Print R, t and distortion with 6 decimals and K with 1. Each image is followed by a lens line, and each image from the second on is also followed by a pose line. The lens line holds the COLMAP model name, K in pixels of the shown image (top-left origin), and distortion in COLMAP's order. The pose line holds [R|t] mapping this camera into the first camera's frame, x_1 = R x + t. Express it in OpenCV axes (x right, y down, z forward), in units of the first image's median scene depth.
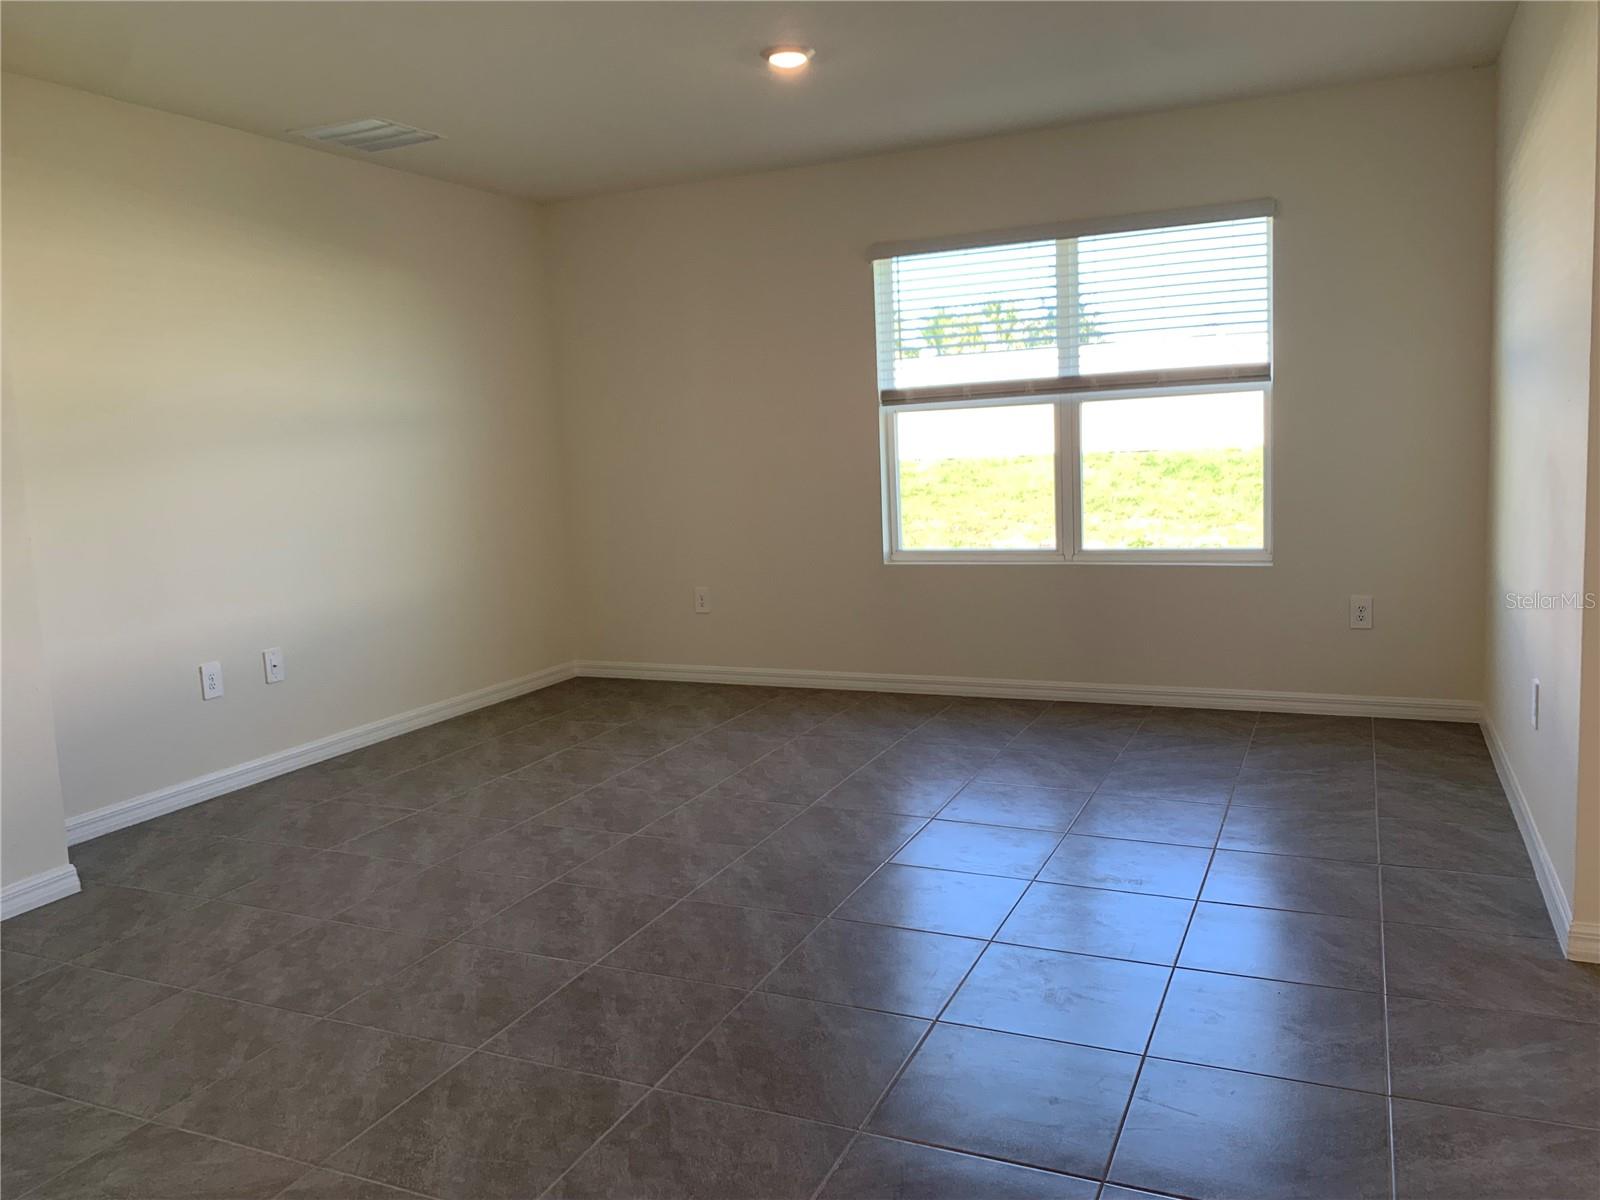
lens RADIAL K [[1213.3, 0, 791.7], [0, 1213.3, 569.0], [0, 0, 1]] dist [0.032328, -0.041859]
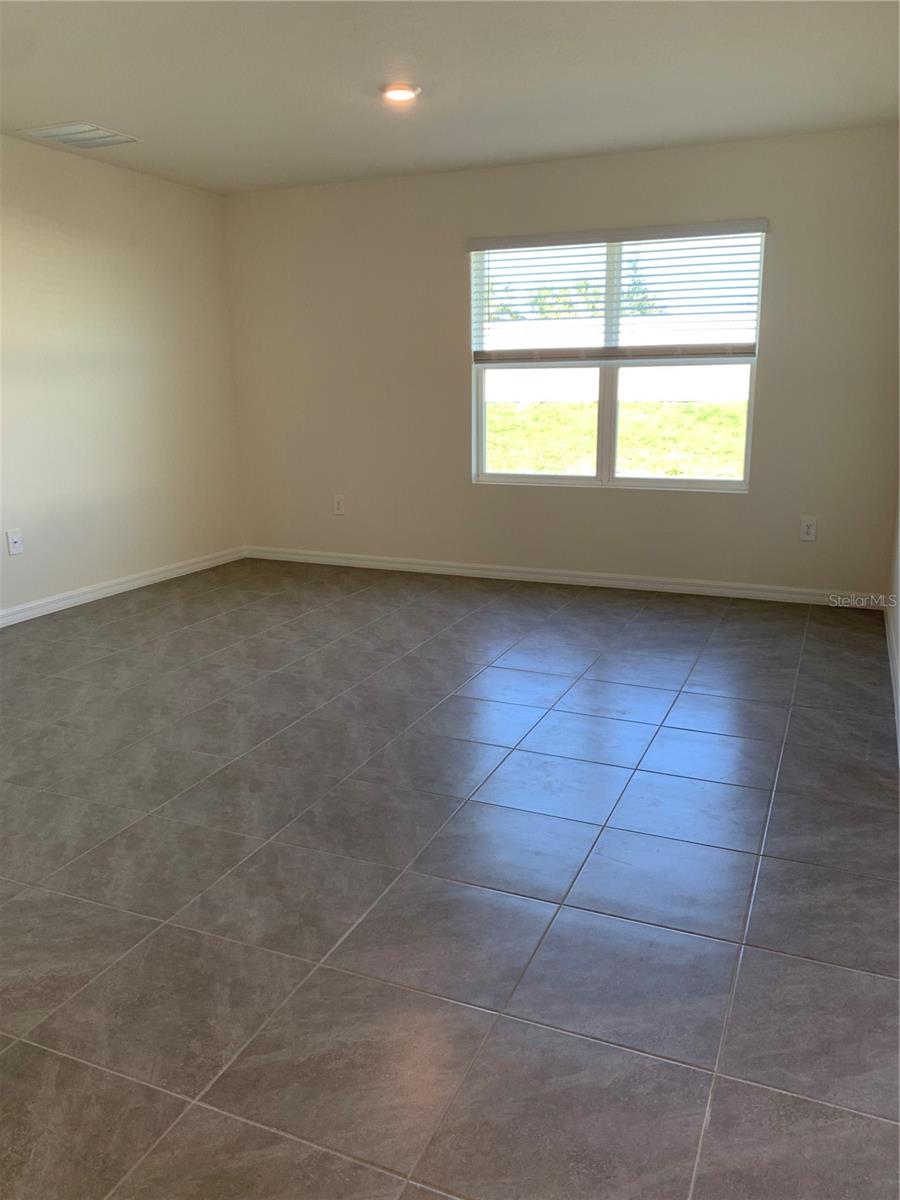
lens RADIAL K [[904.8, 0, 453.4], [0, 904.8, 580.1], [0, 0, 1]] dist [0.045653, -0.064628]
pose [[0.998939, 0.030717, 0.034307, 0.034545], [-0.034246, 0.993614, 0.107511, -0.005275], [-0.030785, -0.108571, 0.993612, -0.032134]]
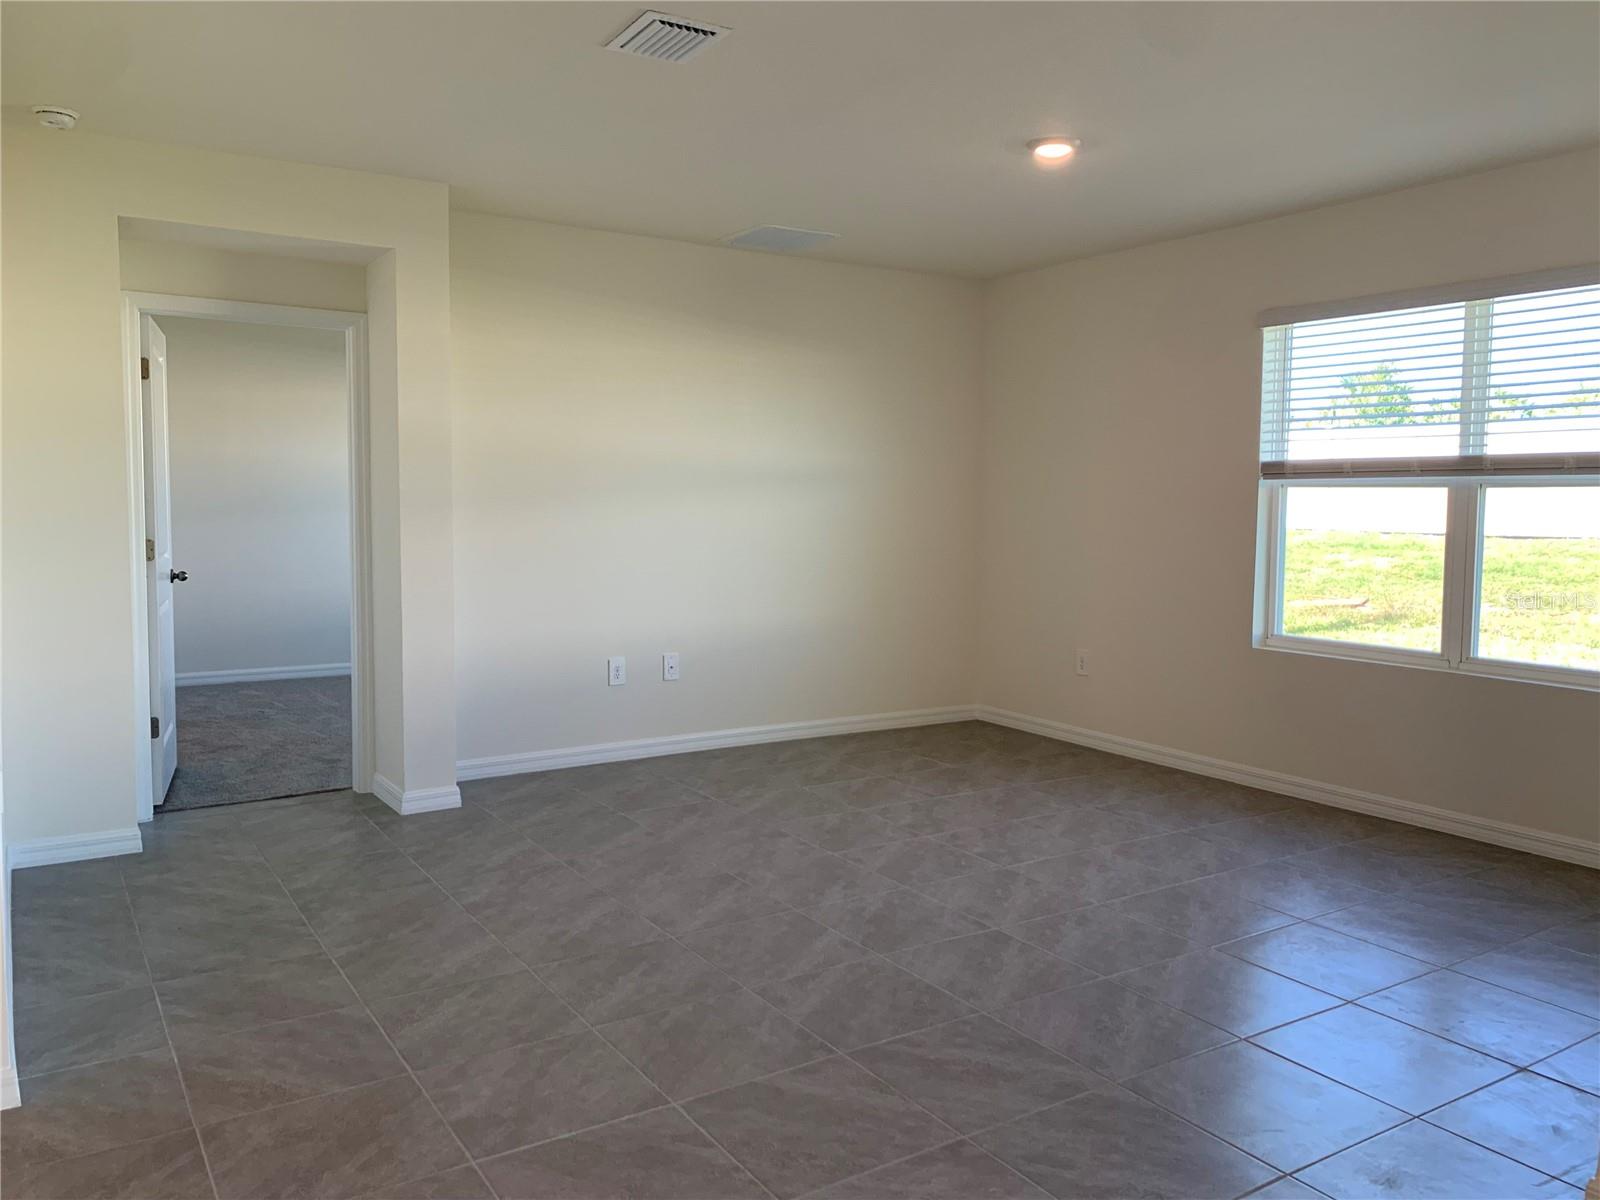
lens RADIAL K [[1206.3, 0, 794.8], [0, 1206.3, 579.4], [0, 0, 1]] dist [0.045653, -0.064628]
pose [[0.844001, 0.090409, -0.528667, 0.378990], [-0.105242, 0.994445, 0.002046, -0.029533], [0.525915, 0.053911, 0.848827, 0.020327]]
